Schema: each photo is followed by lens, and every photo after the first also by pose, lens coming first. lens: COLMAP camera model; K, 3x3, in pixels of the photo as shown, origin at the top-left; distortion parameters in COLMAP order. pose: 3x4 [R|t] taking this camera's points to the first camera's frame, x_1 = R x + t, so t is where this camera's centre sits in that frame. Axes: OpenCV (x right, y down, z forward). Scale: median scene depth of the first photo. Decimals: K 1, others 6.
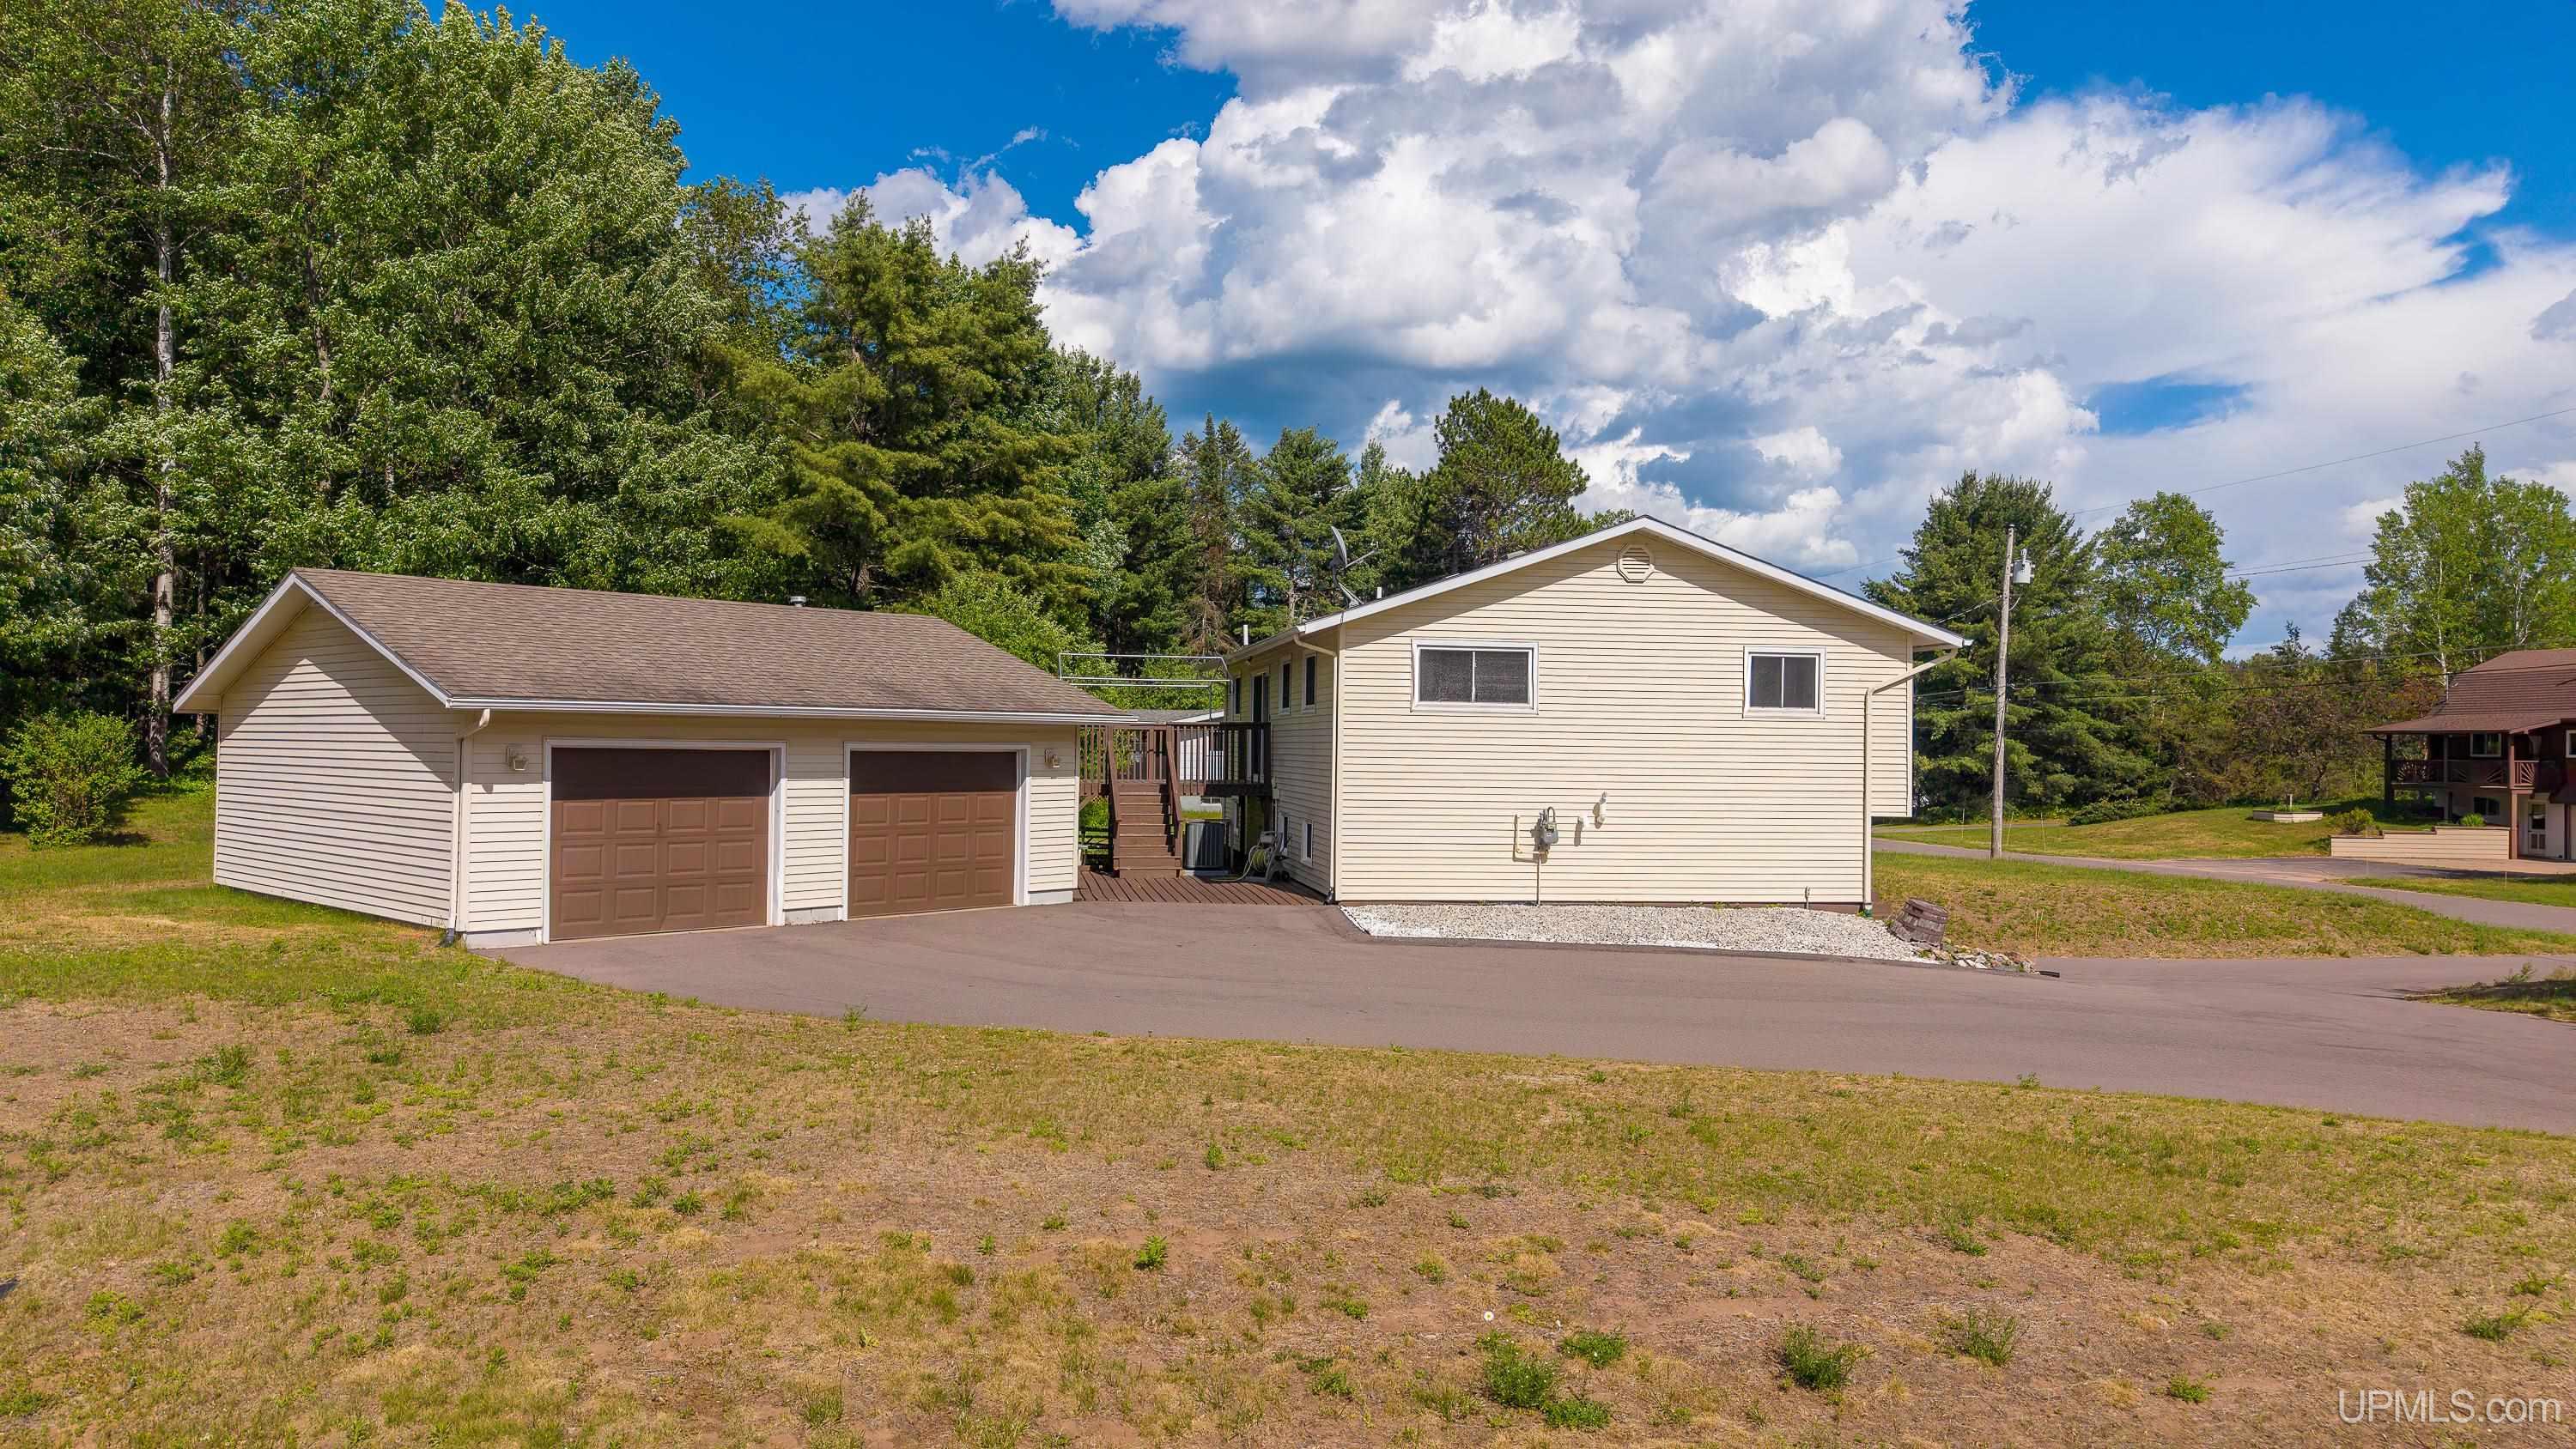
lens RADIAL K [[1736.0, 0, 1296.4], [0, 1736.0, 751.1], [0, 0, 1]] dist [0.015730, -0.003905]
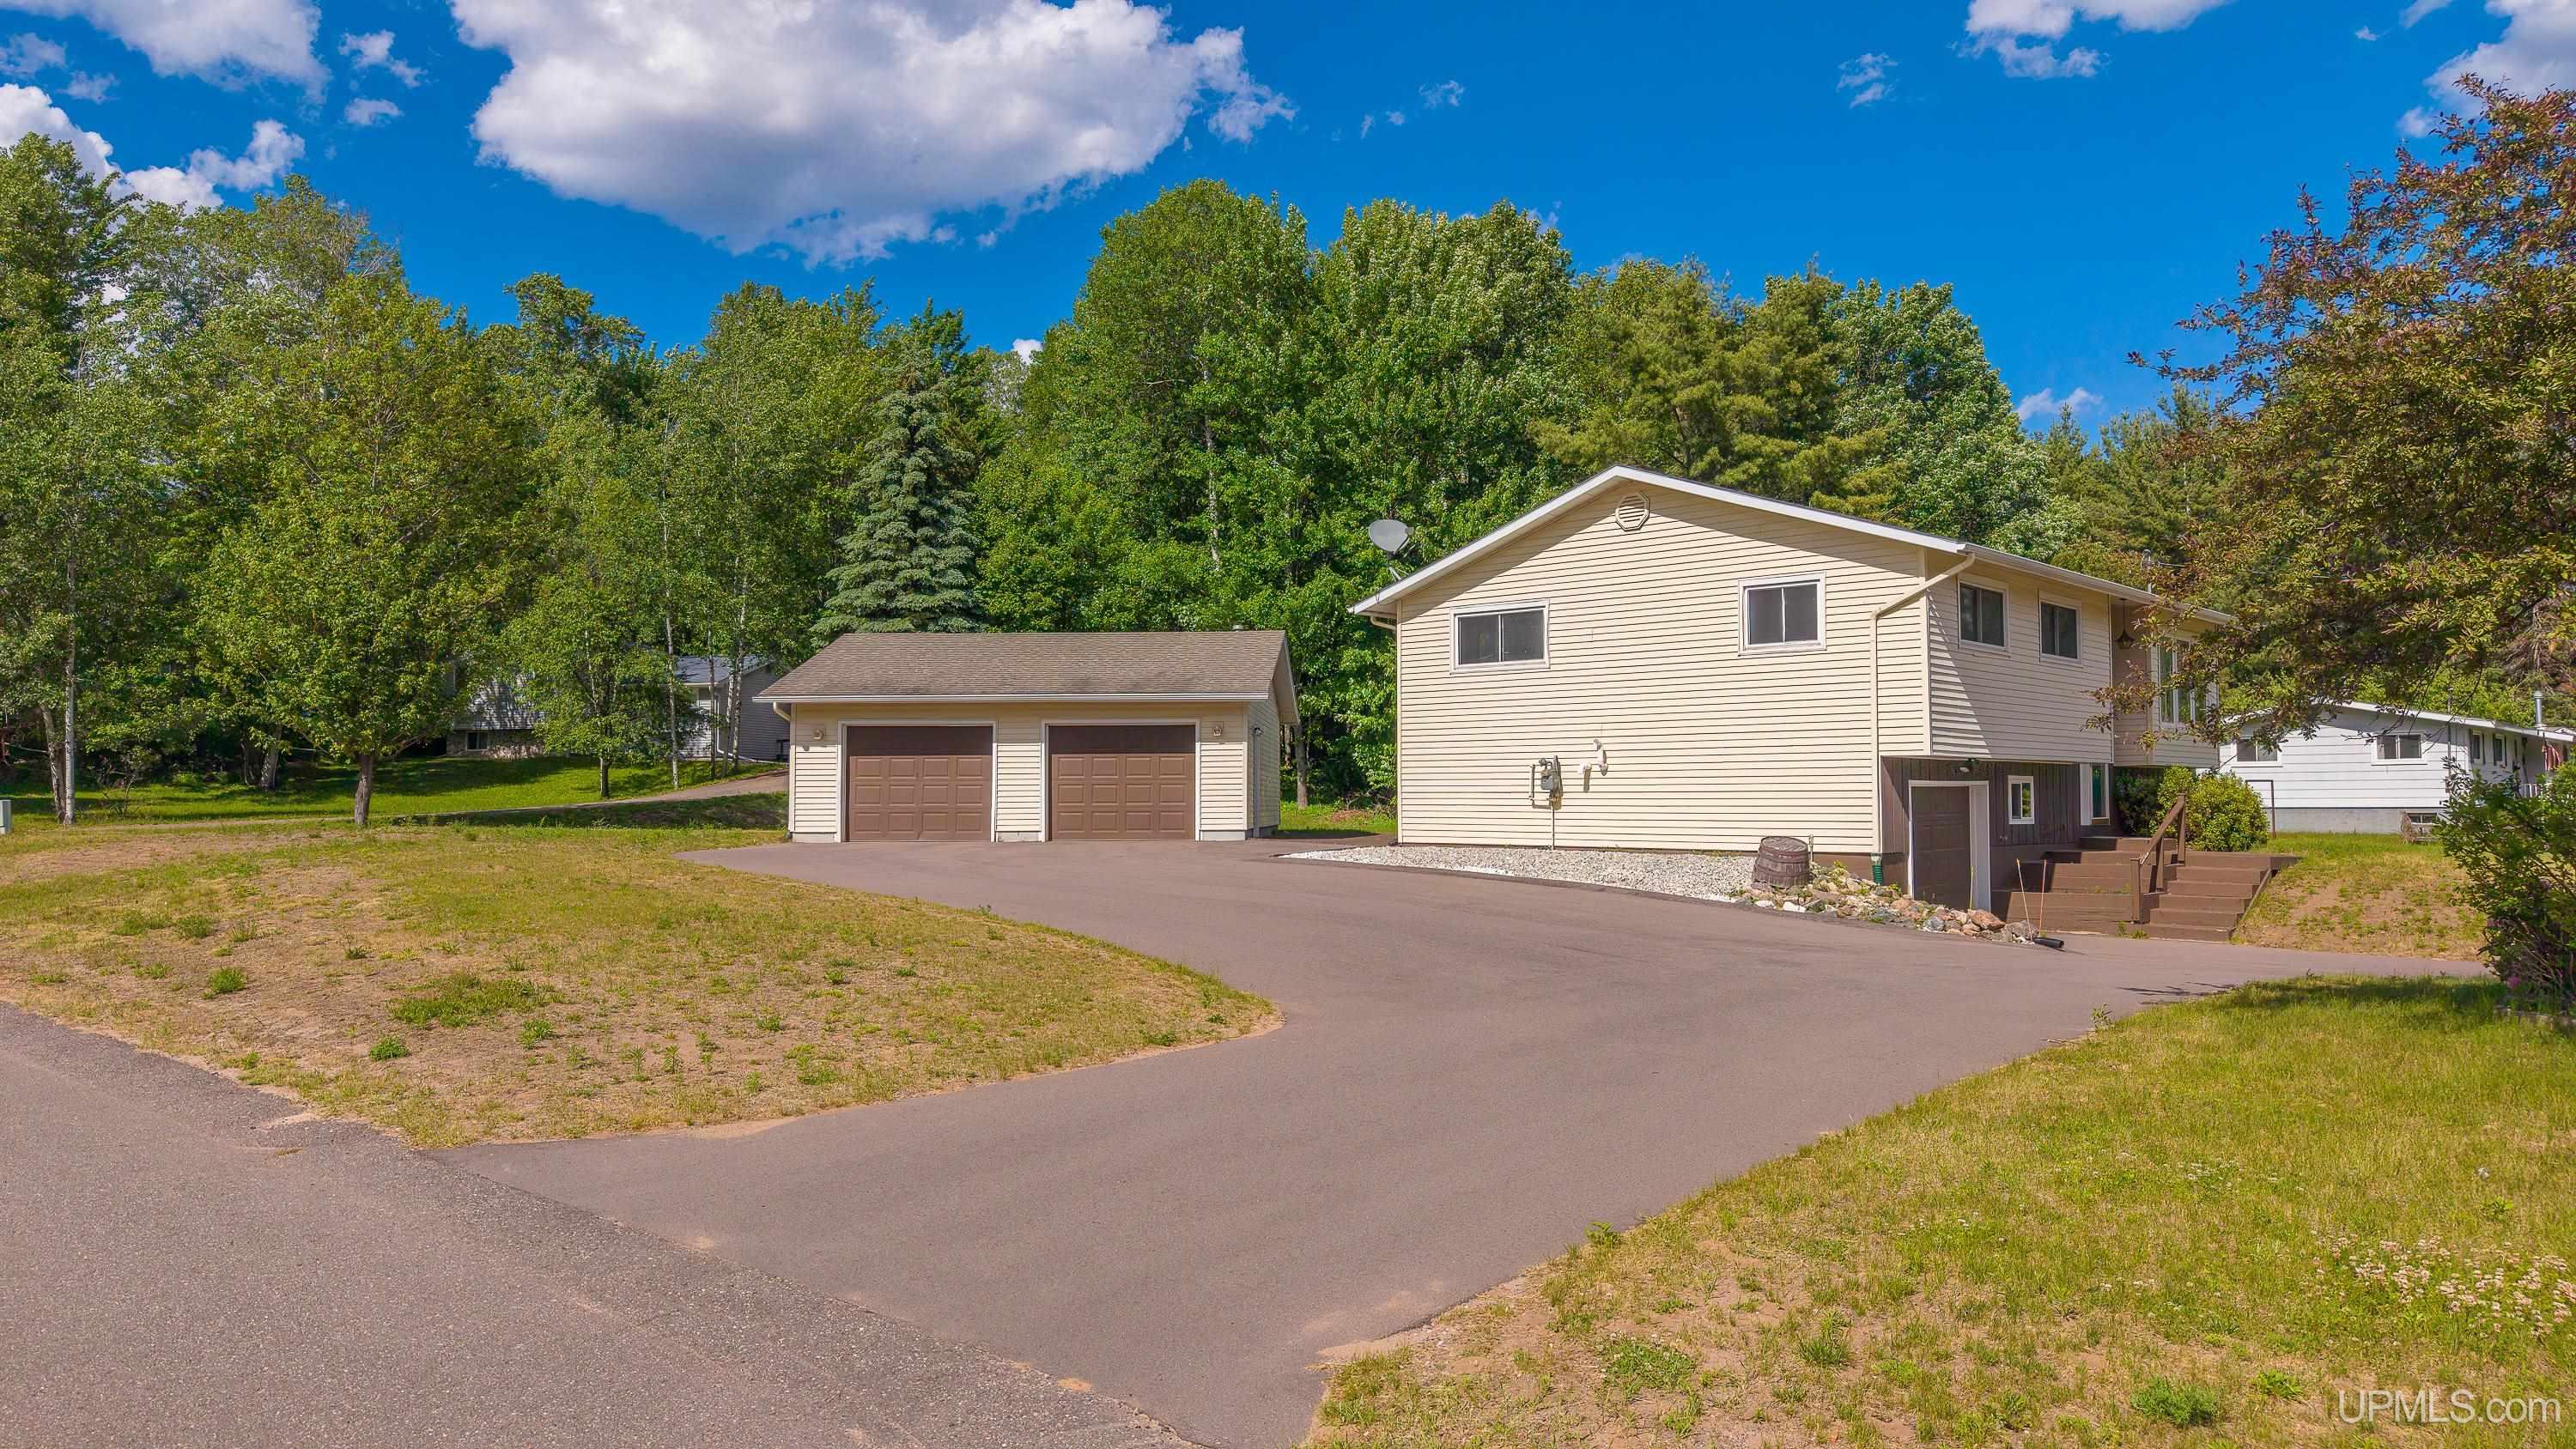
lens RADIAL K [[1736.0, 0, 1296.4], [0, 1736.0, 751.1], [0, 0, 1]] dist [0.015730, -0.003905]
pose [[0.636254, -0.034186, -0.770722, 0.877256], [0.009217, 0.999283, -0.036715, 0.068637], [0.771425, 0.016256, 0.636113, 0.221108]]
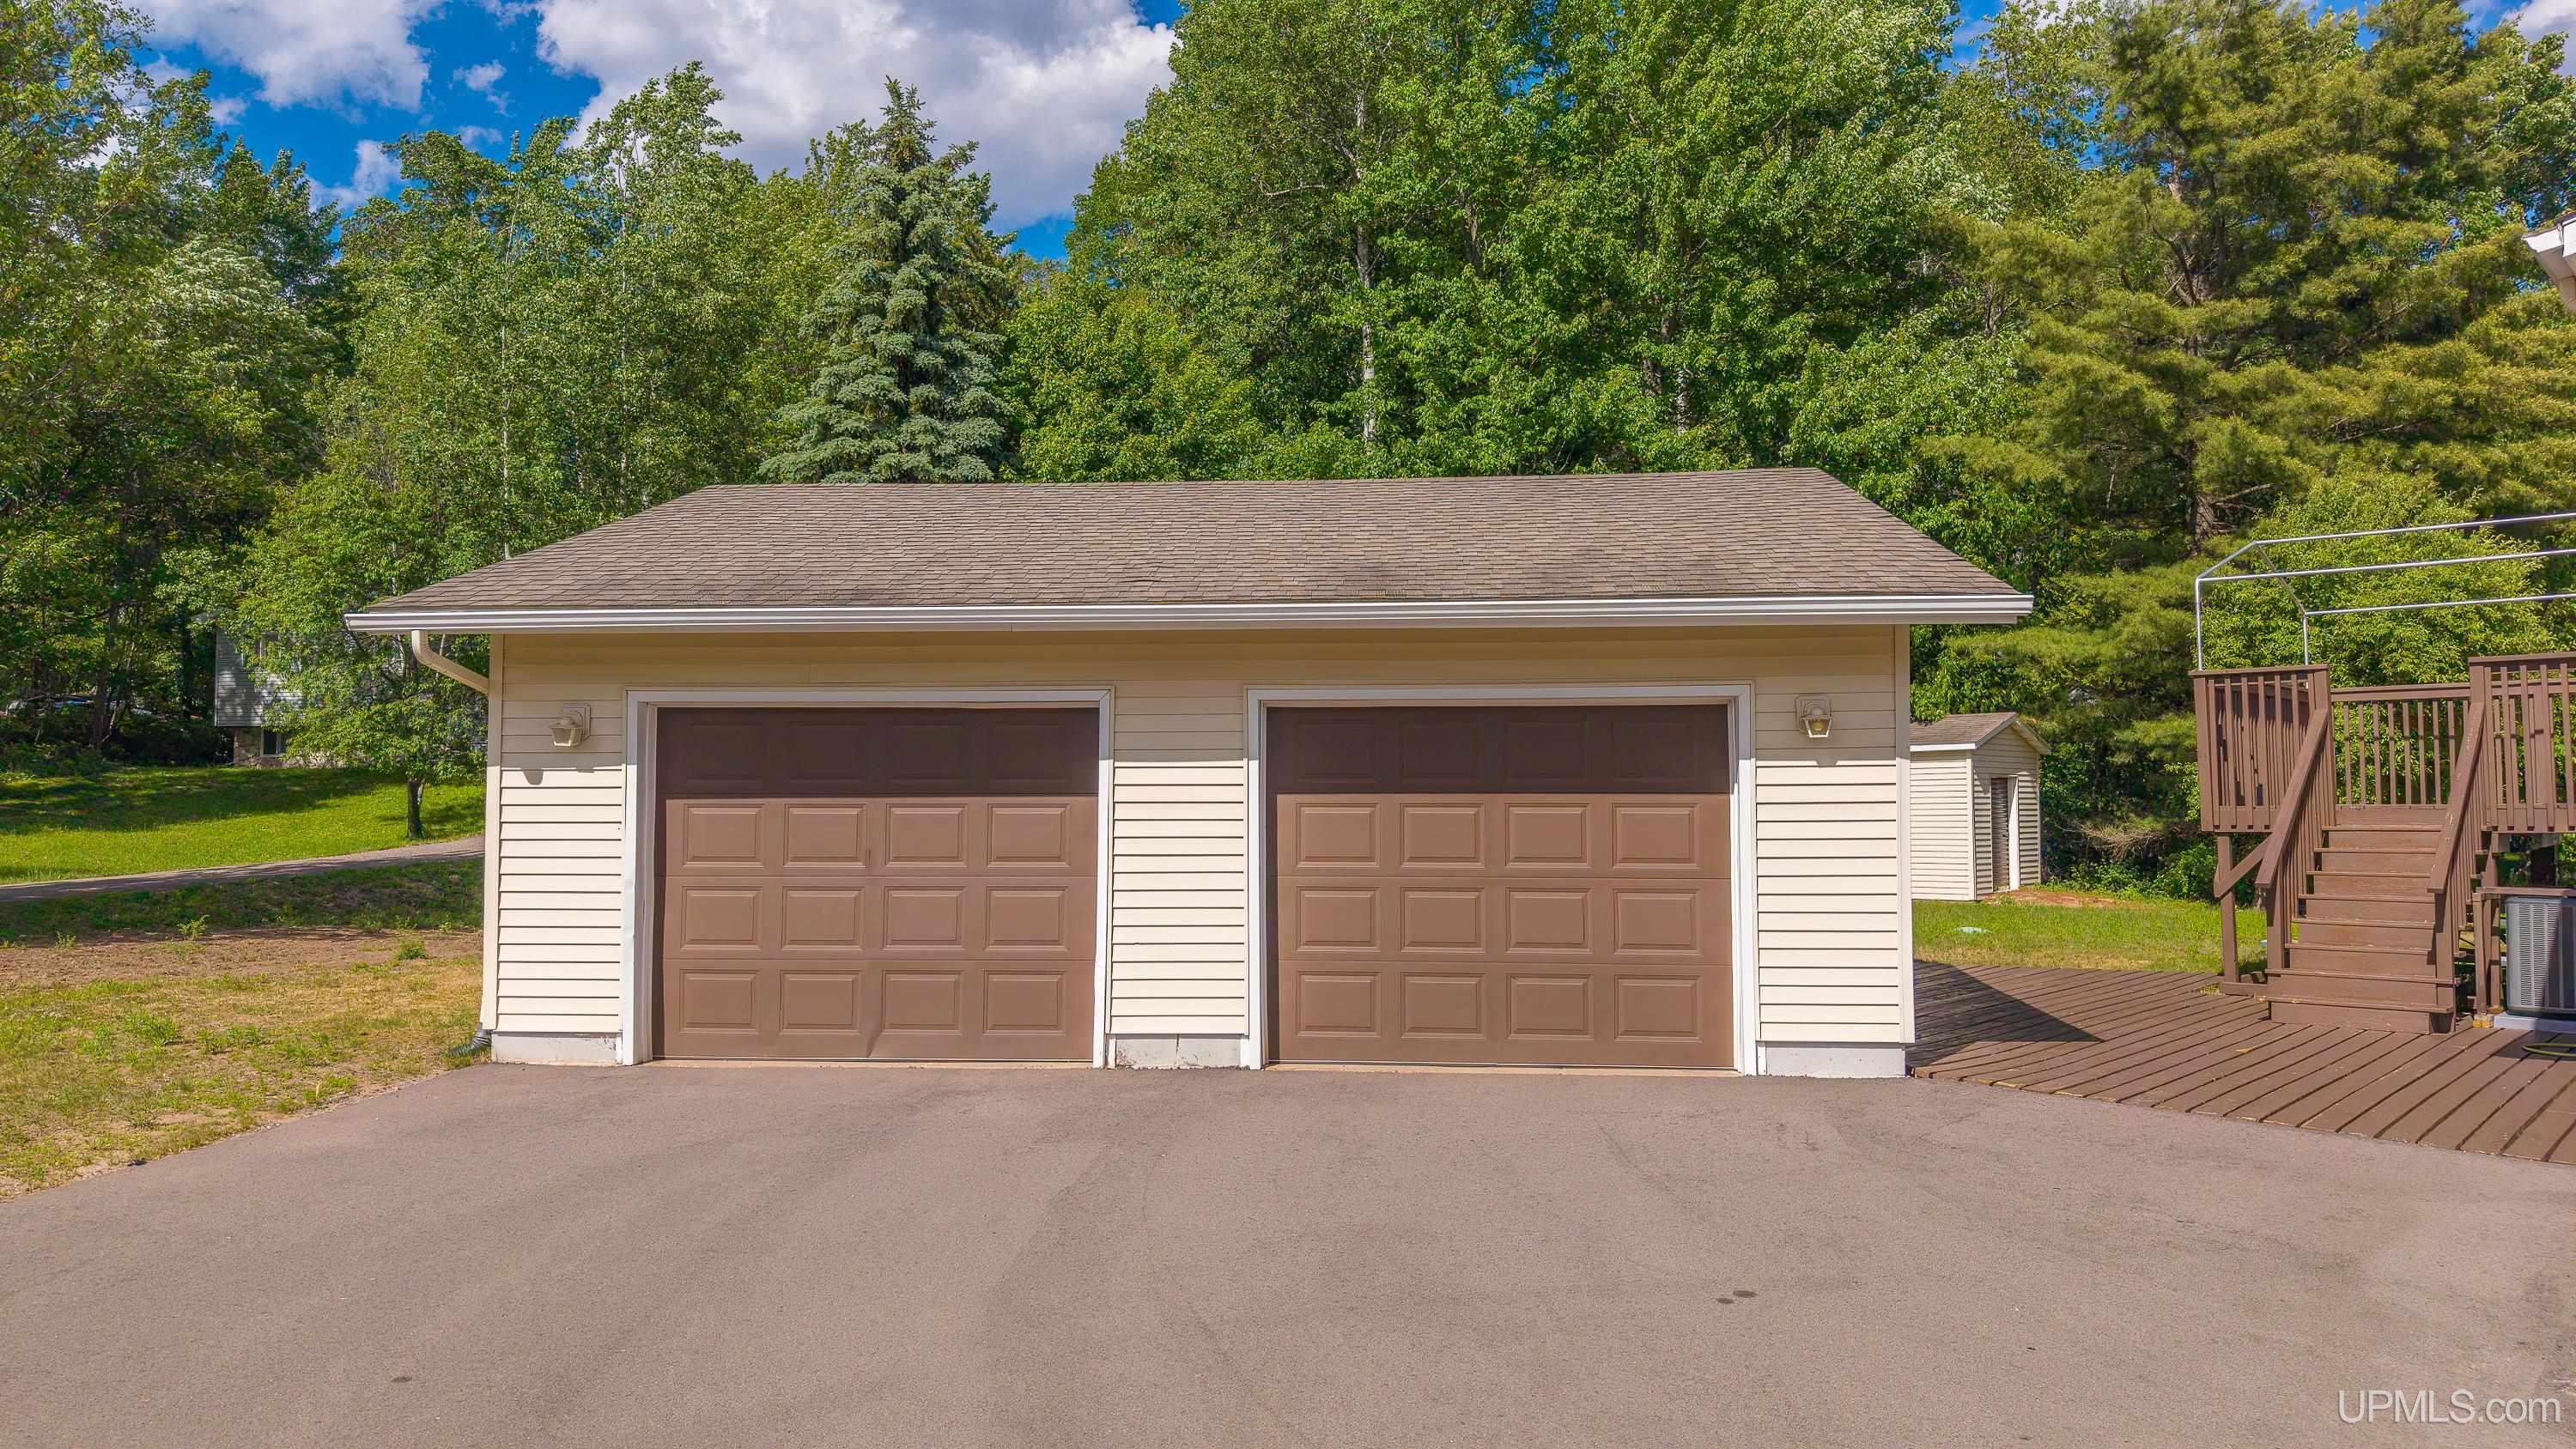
lens RADIAL K [[1753.1, 0, 1300.1], [0, 1753.1, 724.0], [0, 0, 1]] dist [0.014882, -0.006982]
pose [[0.631866, -0.045229, -0.773757, 0.101450], [0.006093, 0.998555, -0.053393, 0.027541], [0.775054, 0.029023, 0.631228, 0.636136]]
